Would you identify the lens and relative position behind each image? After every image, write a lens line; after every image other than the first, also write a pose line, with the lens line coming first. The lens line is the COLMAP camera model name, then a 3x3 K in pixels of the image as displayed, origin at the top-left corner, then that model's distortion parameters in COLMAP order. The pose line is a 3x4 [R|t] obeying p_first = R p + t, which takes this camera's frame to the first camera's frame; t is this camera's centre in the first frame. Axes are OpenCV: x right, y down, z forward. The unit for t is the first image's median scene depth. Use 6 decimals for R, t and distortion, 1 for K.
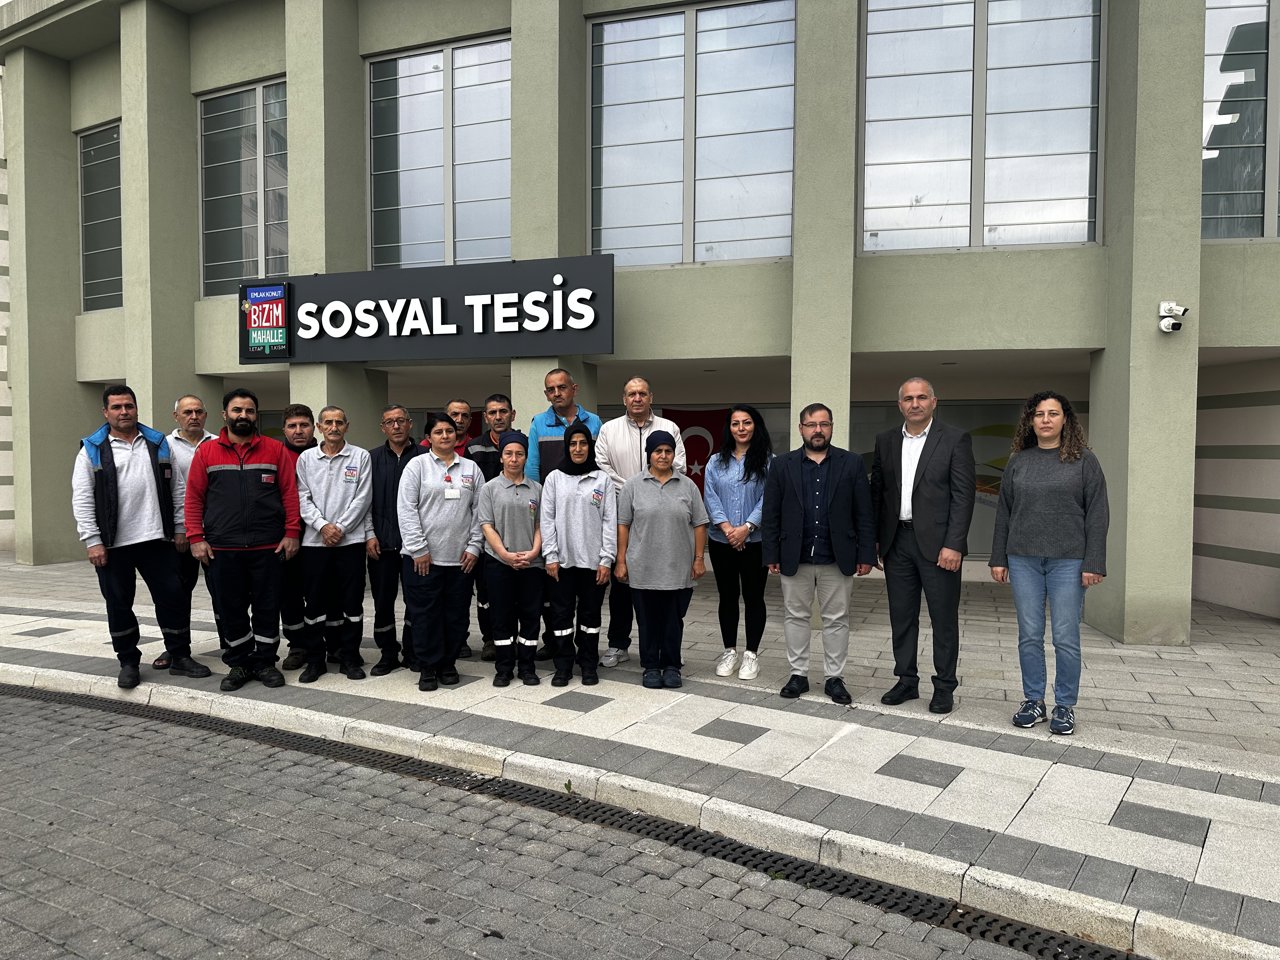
lens RADIAL K [[896.9, 0, 638.2], [0, 896.9, 484.0], [0, 0, 1]] dist [0.064639, -0.004298]
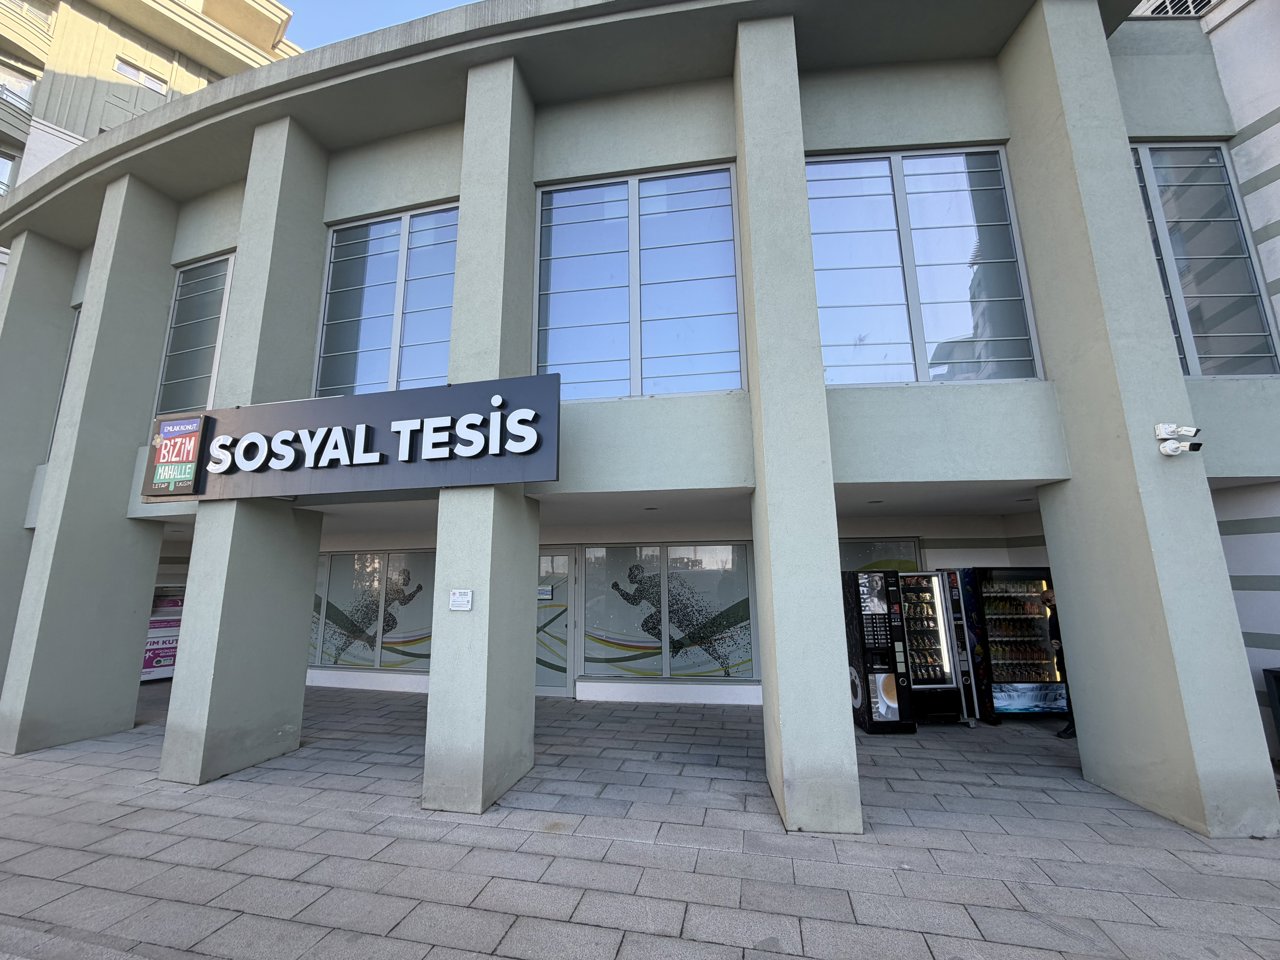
lens RADIAL K [[506.3, 0, 635.5], [0, 506.3, 482.4], [0, 0, 1]] dist [0.000315, -0.000444]
pose [[0.991250, 0.007571, 0.131781, -0.017578], [0.021599, 0.975594, -0.218517, -0.034136], [-0.130219, 0.219451, 0.966894, 0.493202]]
